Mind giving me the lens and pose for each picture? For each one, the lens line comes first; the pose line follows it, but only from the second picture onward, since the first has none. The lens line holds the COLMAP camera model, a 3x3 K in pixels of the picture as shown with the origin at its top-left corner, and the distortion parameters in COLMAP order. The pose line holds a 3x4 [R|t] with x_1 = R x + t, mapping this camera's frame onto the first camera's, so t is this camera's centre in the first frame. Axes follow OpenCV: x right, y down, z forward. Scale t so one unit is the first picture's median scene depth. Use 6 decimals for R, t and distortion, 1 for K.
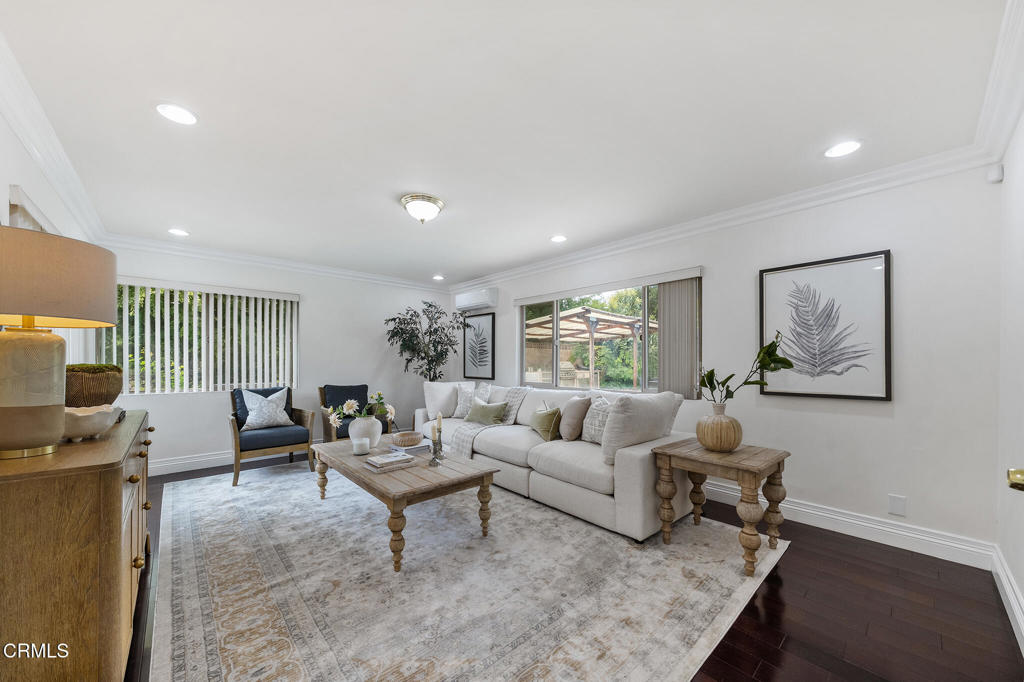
lens RADIAL K [[374.1, 0, 526.9], [0, 374.1, 360.4], [0, 0, 1]] dist [-0.003412, -0.000562]
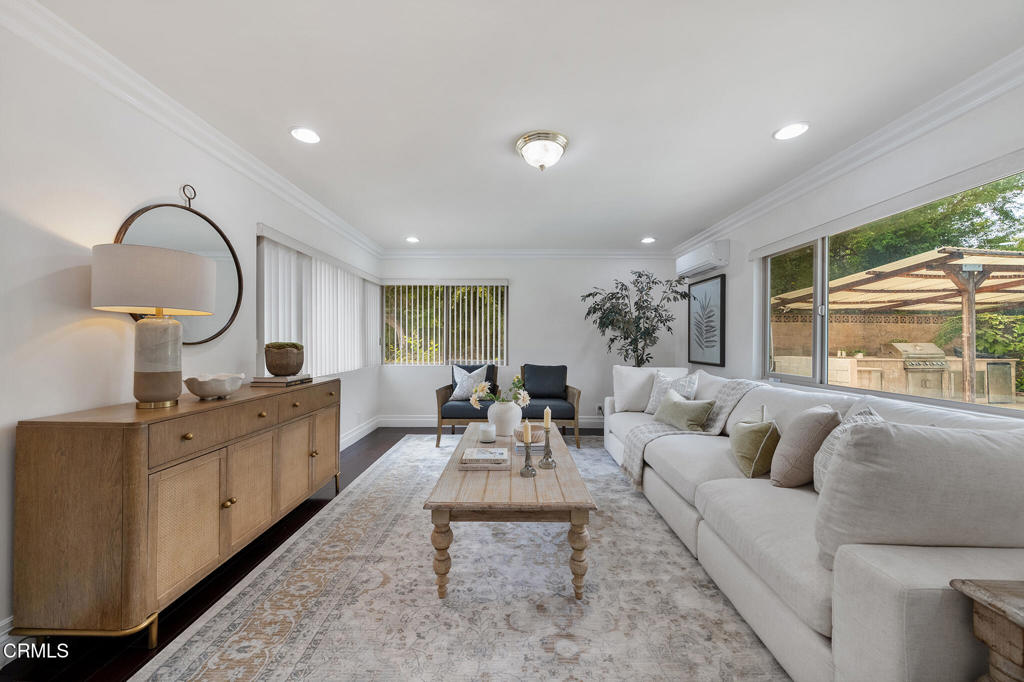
lens RADIAL K [[374.1, 0, 510.6], [0, 374.1, 340.9], [0, 0, 1]] dist [-0.003412, -0.000562]
pose [[0.717230, 0.001478, -0.696834, 0.178209], [-0.001139, 0.999999, 0.000948, 0.001735], [0.696835, 0.000114, 0.717231, 0.282401]]
